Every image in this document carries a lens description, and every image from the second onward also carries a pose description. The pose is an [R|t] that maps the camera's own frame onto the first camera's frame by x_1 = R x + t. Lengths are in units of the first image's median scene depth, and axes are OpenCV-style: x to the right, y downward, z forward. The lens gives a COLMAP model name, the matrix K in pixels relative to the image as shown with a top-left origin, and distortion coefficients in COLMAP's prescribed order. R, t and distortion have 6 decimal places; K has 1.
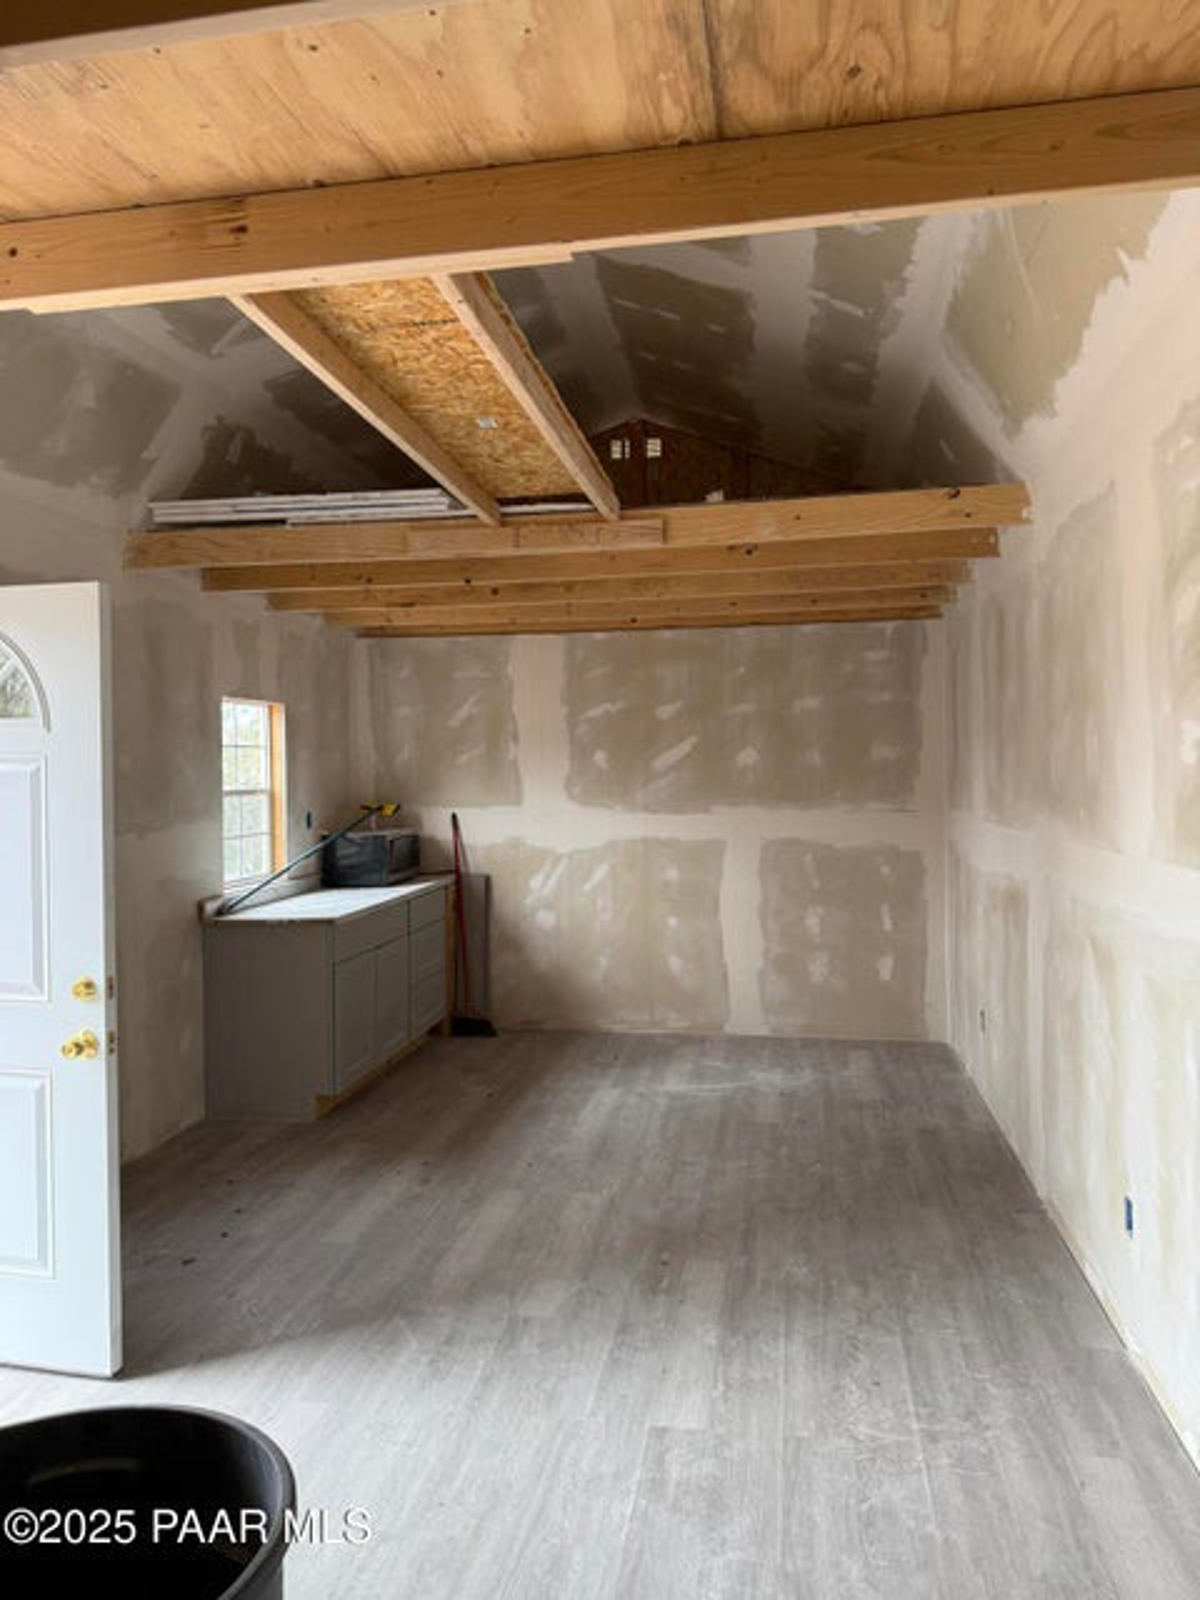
lens RADIAL K [[1128.5, 0, 591.8], [0, 1128.5, 793.9], [0, 0, 1]] dist [0.023316, -0.006880]
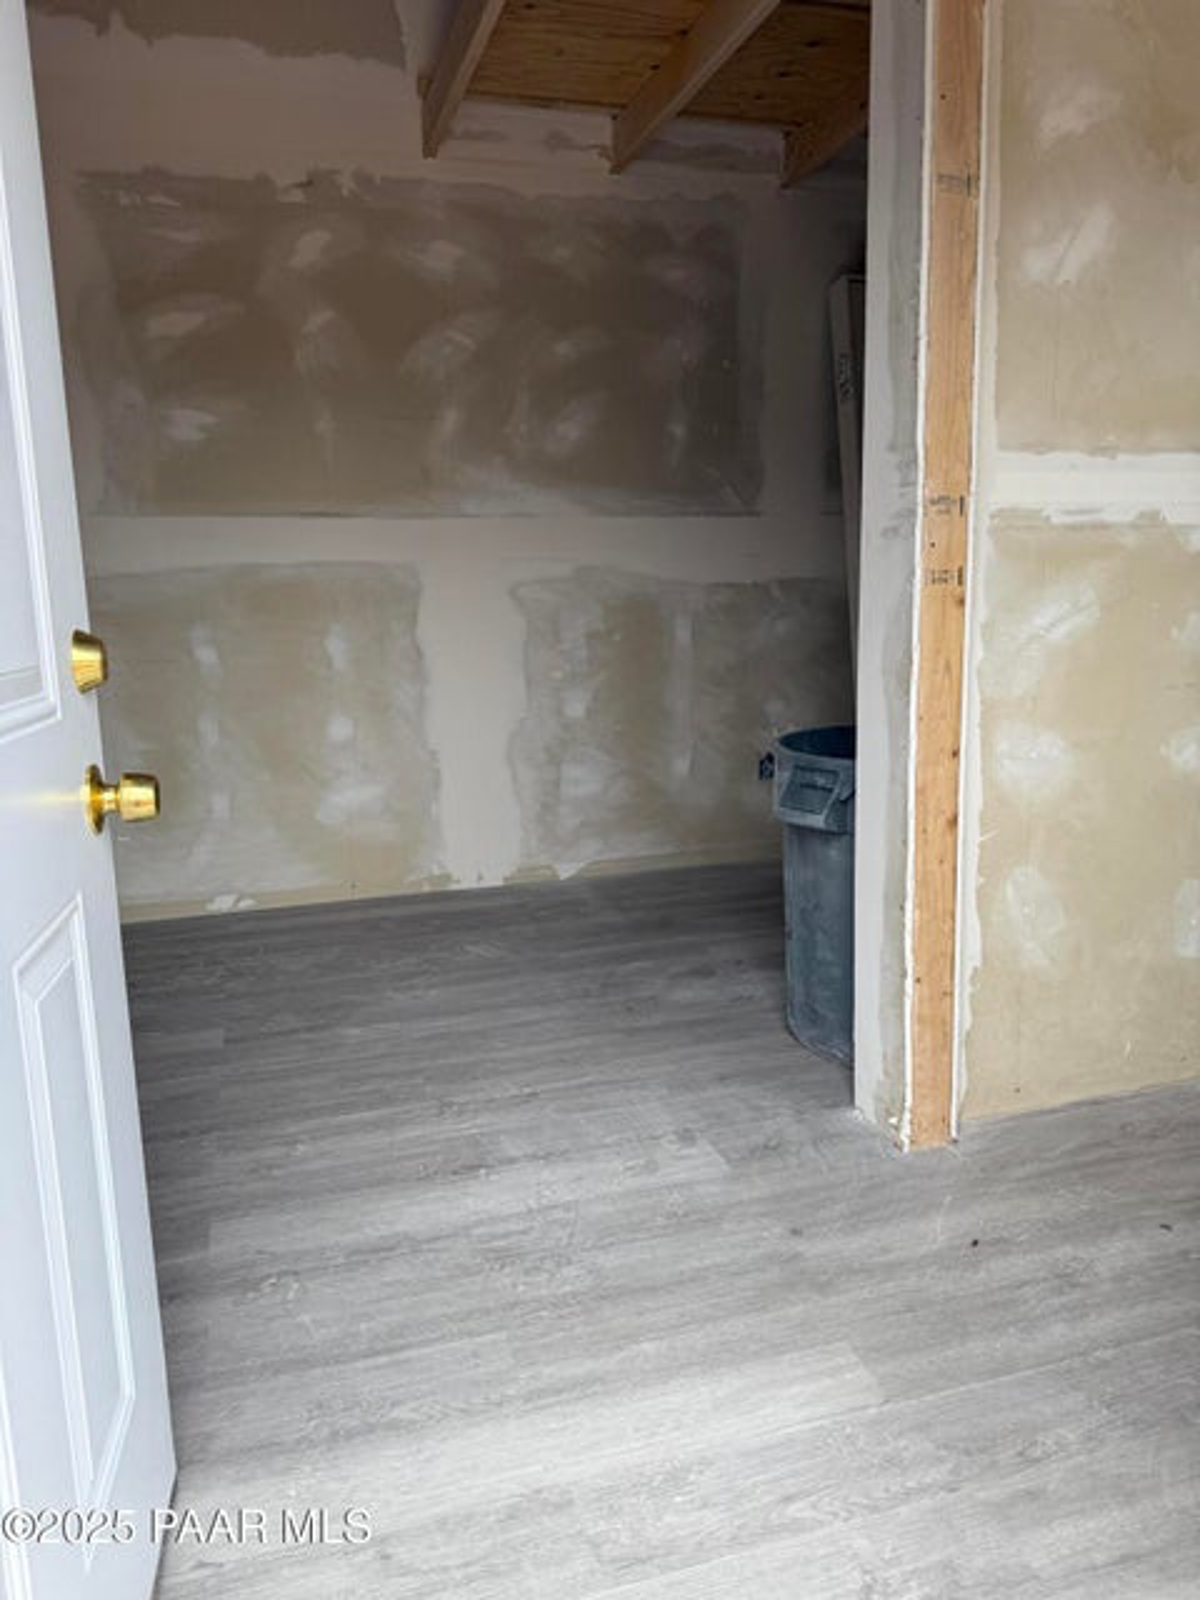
lens RADIAL K [[1114.1, 0, 617.7], [0, 1114.1, 794.7], [0, 0, 1]] dist [0.114911, -0.147685]
pose [[-0.453644, -0.136132, 0.880724, -0.983269], [0.046721, 0.983272, 0.176048, 0.174597], [-0.889957, 0.121011, -0.439696, 1.118004]]
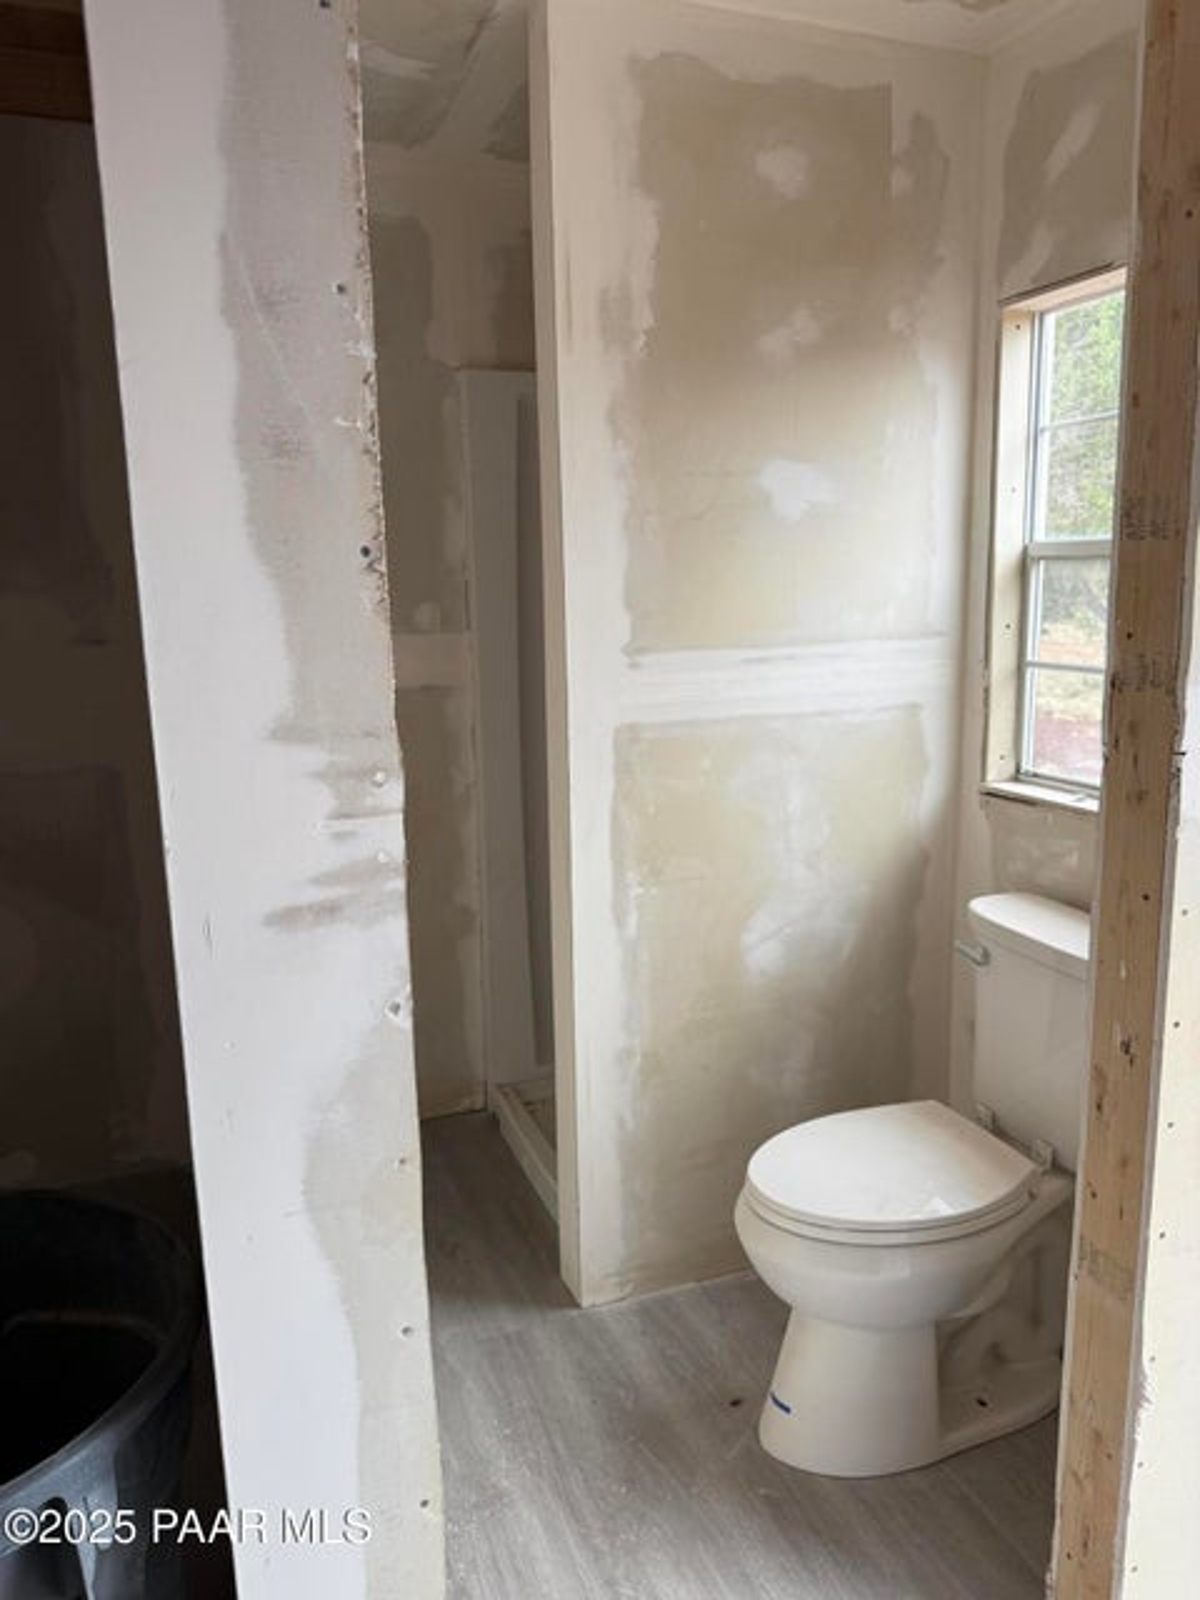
lens RADIAL K [[1128.5, 0, 591.8], [0, 1128.5, 793.9], [0, 0, 1]] dist [0.023316, -0.006880]
pose [[-0.856866, 0.126622, -0.499748, -0.272243], [0.026389, 0.978870, 0.202771, 0.040183], [0.514864, 0.160560, -0.842102, 0.911427]]
